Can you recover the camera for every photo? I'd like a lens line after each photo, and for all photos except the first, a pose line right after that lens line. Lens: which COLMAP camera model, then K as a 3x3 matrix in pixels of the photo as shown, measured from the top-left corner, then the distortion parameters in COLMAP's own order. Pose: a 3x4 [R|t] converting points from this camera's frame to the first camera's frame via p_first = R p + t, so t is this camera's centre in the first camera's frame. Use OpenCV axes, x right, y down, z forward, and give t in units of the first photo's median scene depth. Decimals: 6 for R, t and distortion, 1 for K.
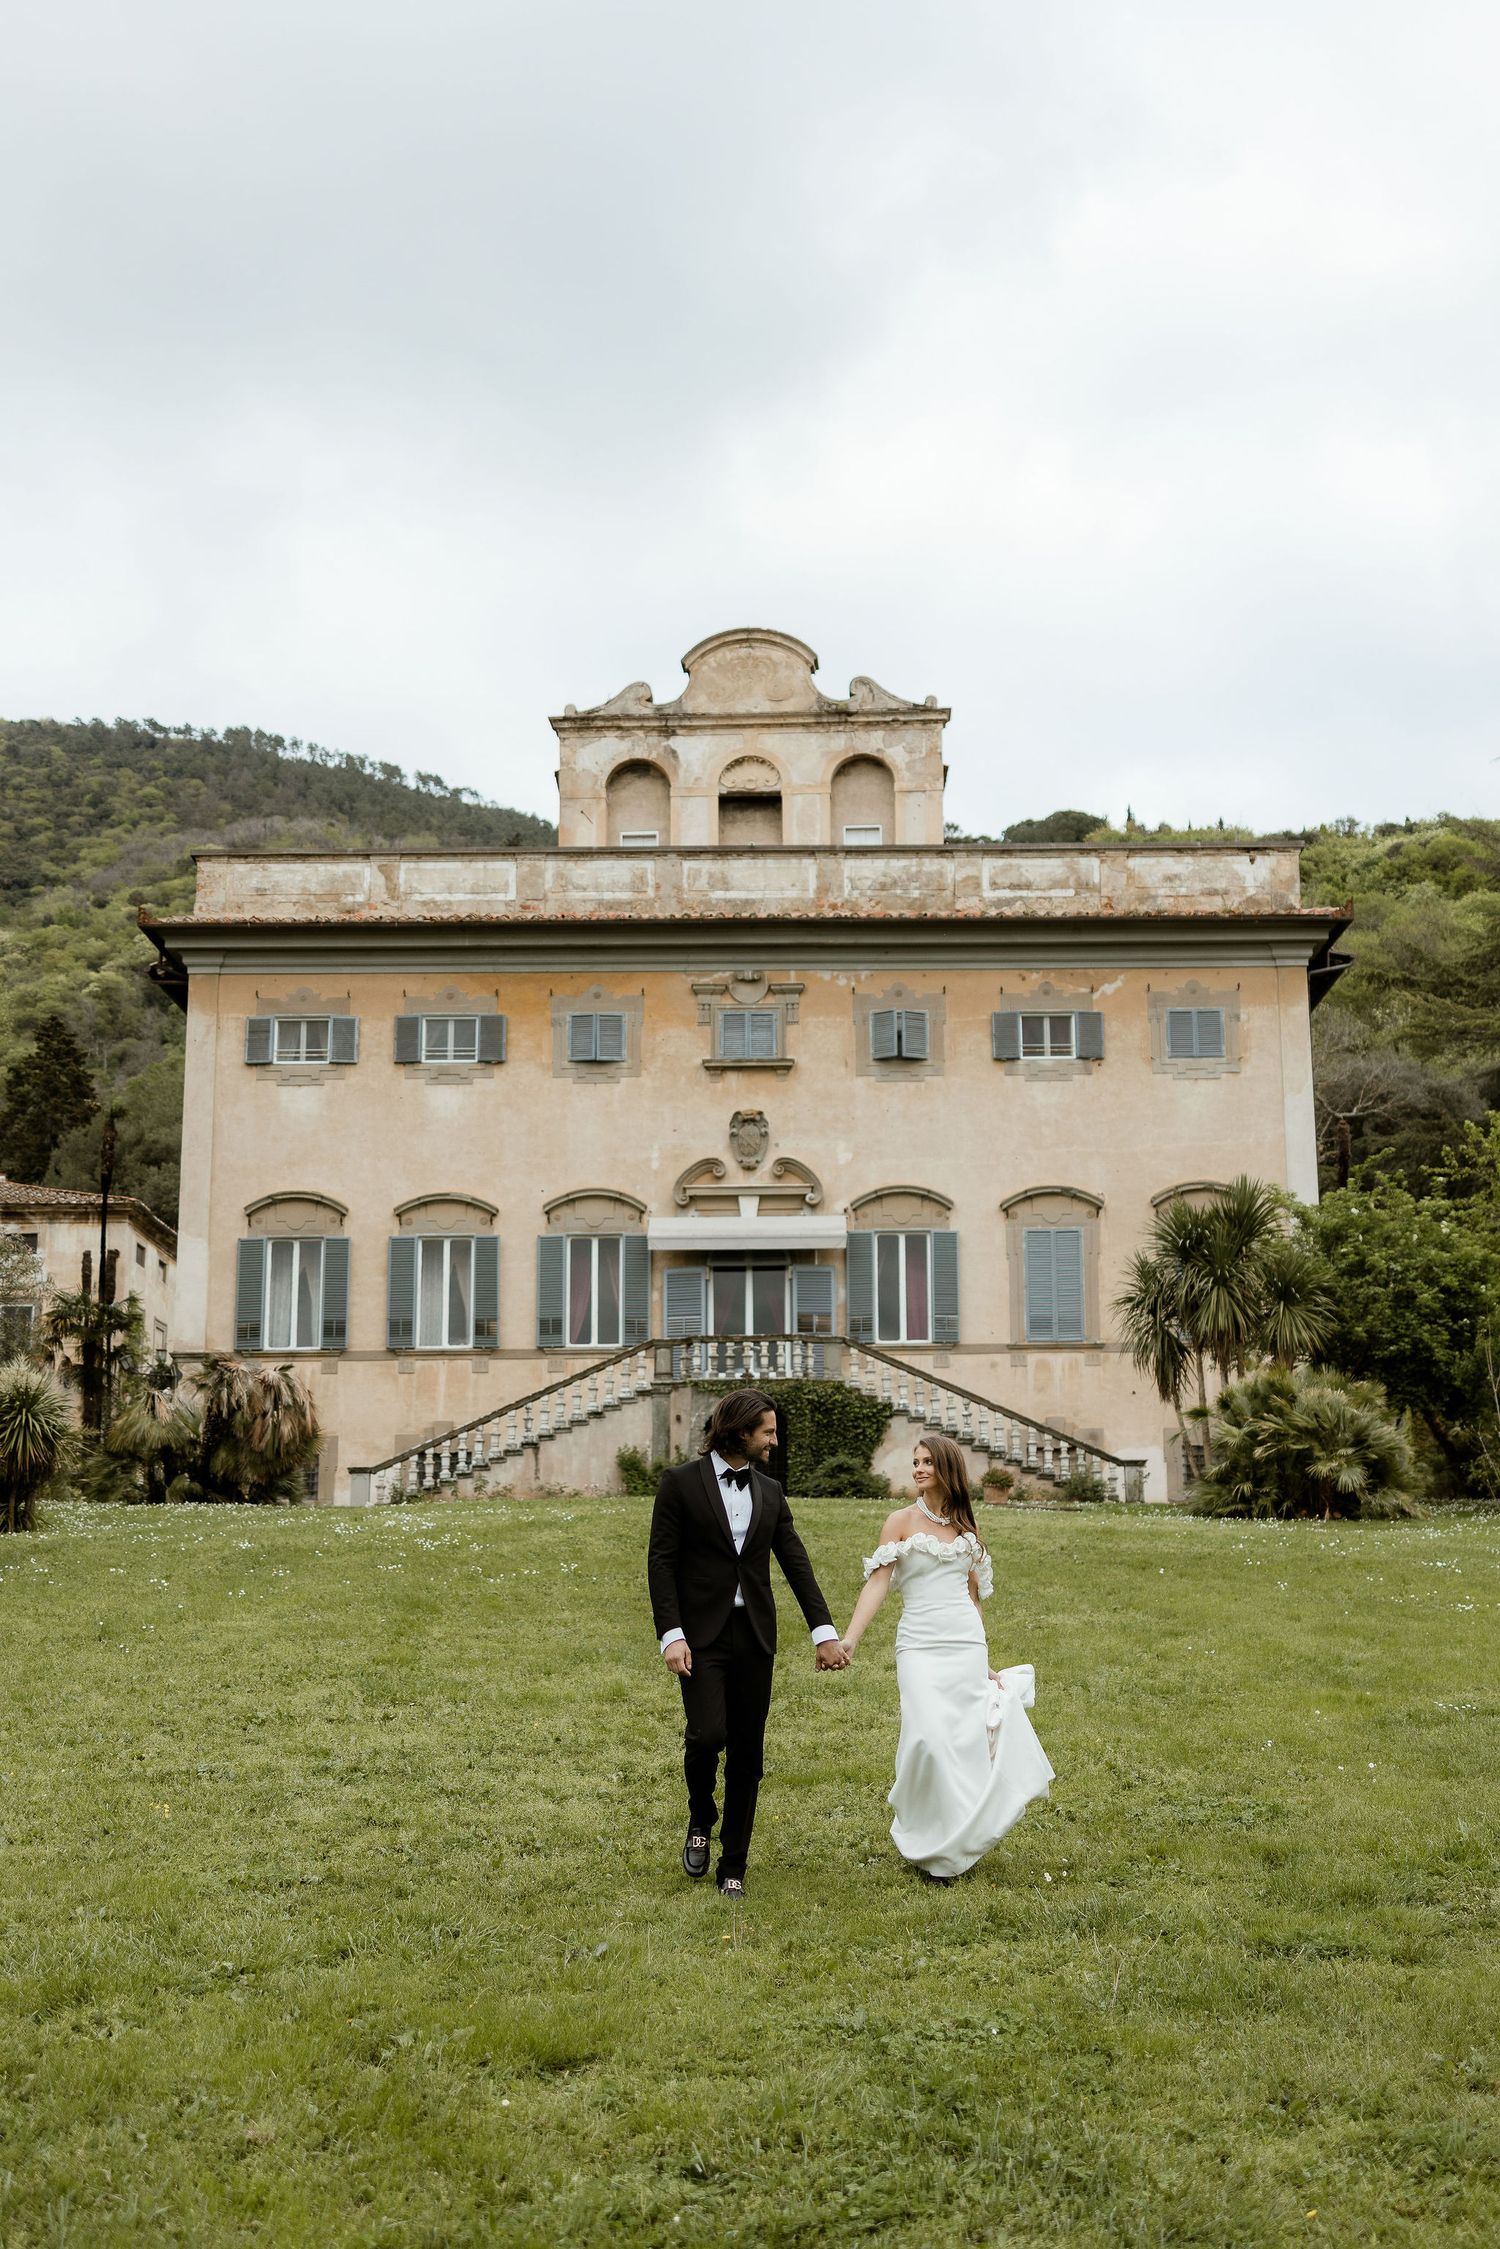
lens RADIAL K [[2415.0, 0, 860.2], [0, 2415.0, 1207.4], [0, 0, 1]] dist [0.014964, 0.000000]
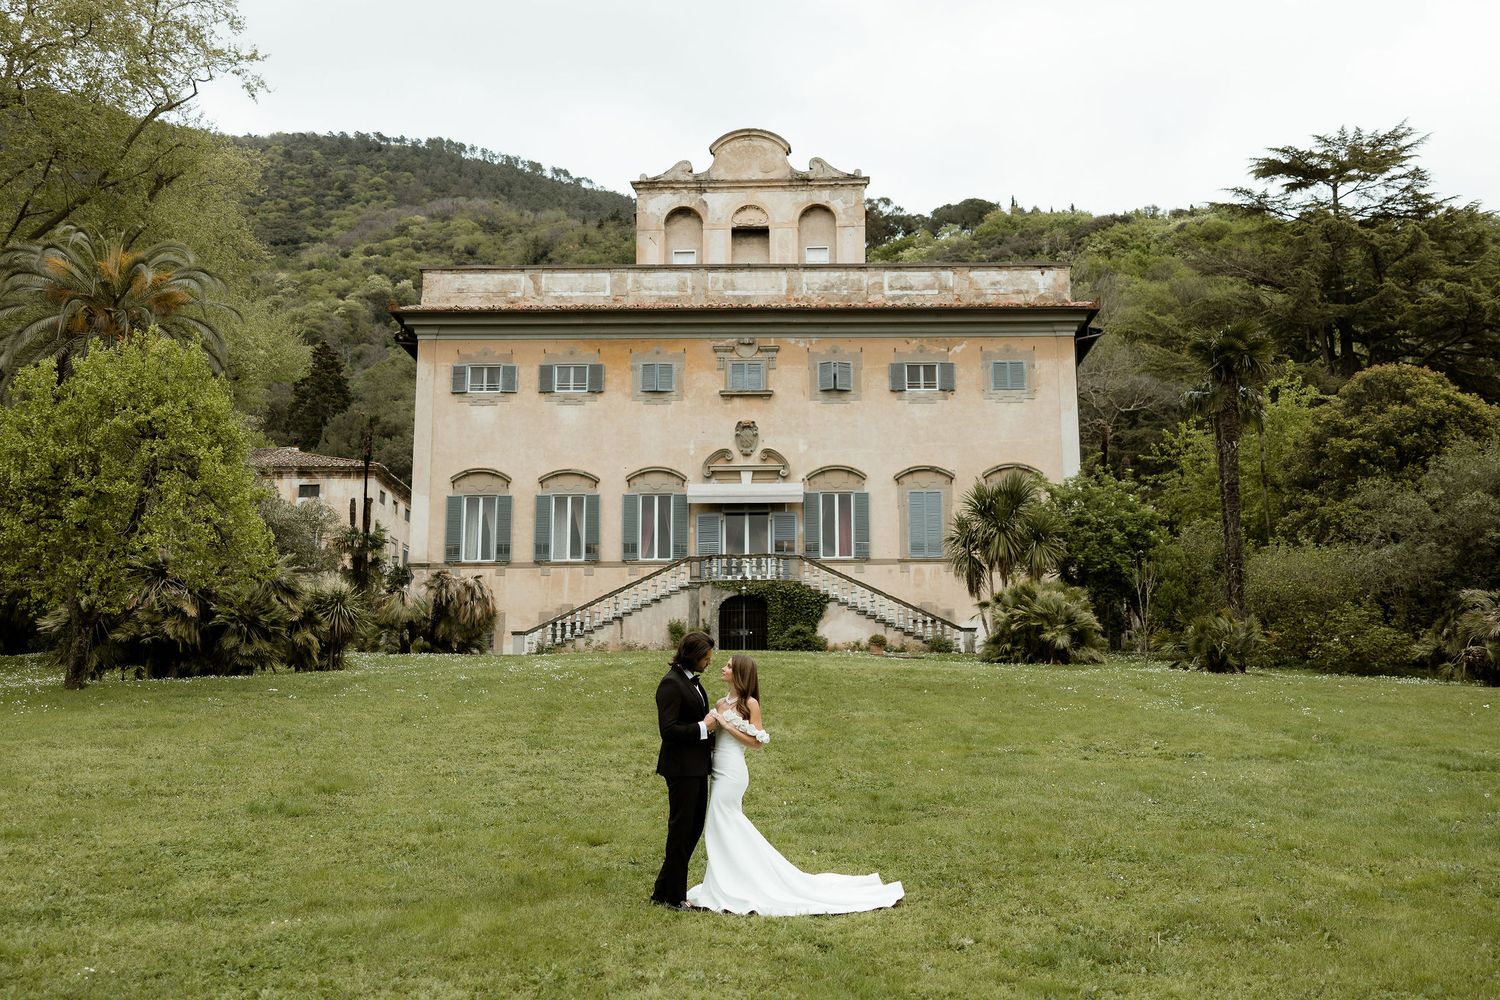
lens RADIAL K [[1610.7, 0, 811.0], [0, 1610.7, 421.4], [0, 0, 1]] dist [0.014964, 0.000000]
pose [[0.999757, -0.002052, -0.021956, 0.024105], [0.001647, 0.999829, -0.018442, -0.018728], [0.021990, 0.018401, 0.999589, -0.131345]]
